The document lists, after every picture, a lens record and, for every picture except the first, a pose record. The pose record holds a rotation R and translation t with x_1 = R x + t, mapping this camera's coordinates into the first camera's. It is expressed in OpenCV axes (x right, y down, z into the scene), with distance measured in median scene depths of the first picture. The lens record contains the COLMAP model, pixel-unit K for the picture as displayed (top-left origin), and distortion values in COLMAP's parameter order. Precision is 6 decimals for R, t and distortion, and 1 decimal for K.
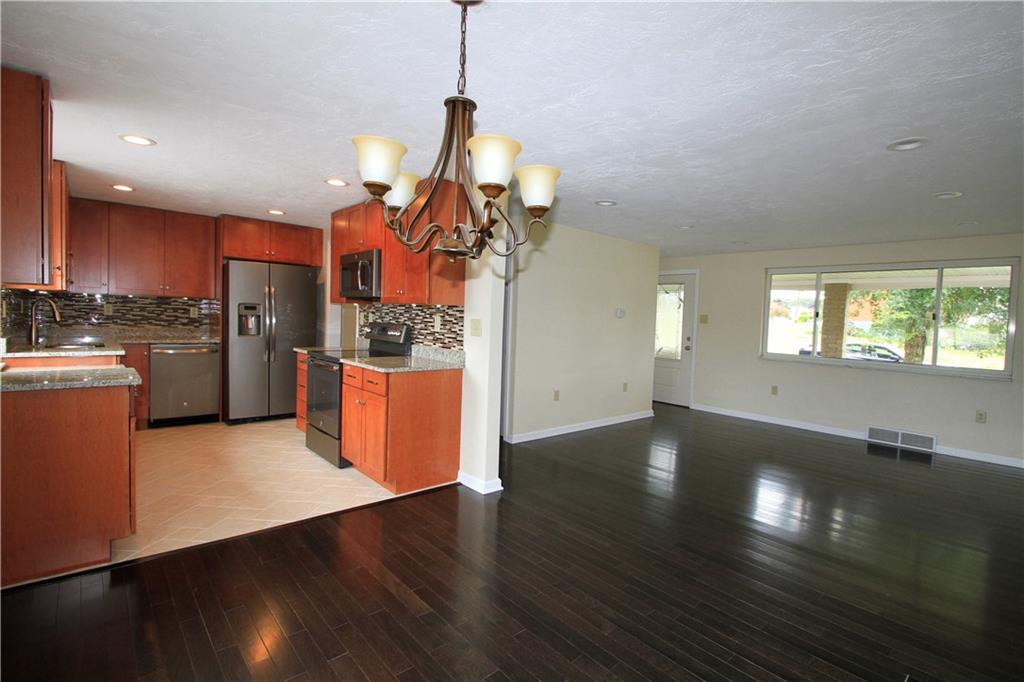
lens RADIAL K [[492.8, 0, 527.3], [0, 492.8, 336.9], [0, 0, 1]] dist [-0.015088, 0.000665]
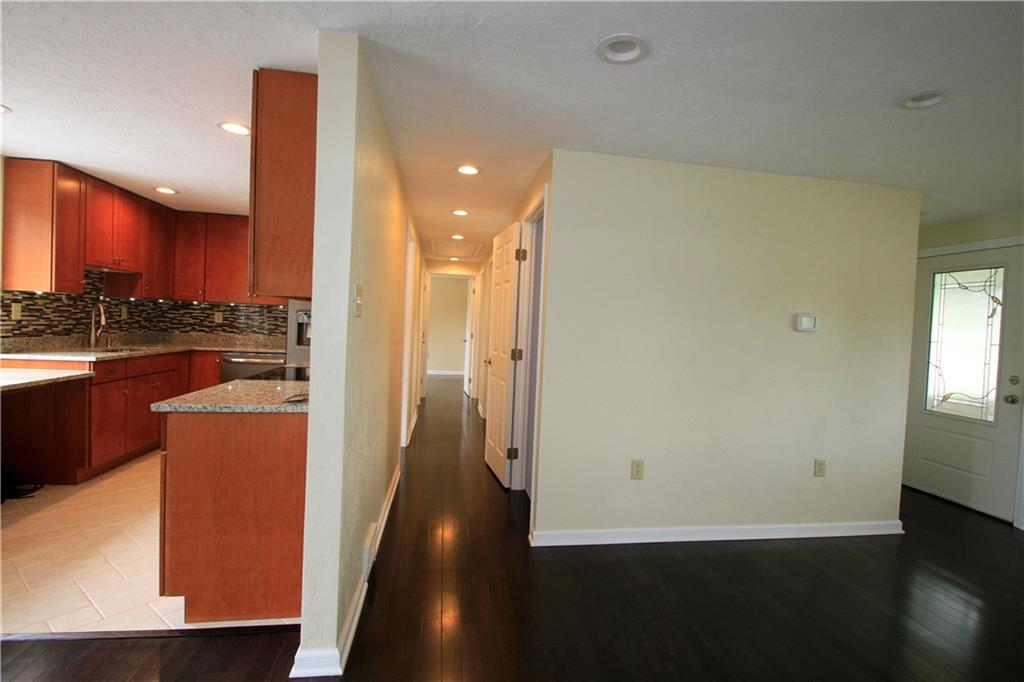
lens RADIAL K [[476.3, 0, 515.6], [0, 476.3, 338.4], [0, 0, 1]] dist [0.003068, -0.013283]
pose [[0.836088, 0.018058, -0.548298, 0.230484], [-0.038055, 0.998960, -0.025129, -0.008942], [0.547274, 0.041876, 0.835905, 0.469854]]
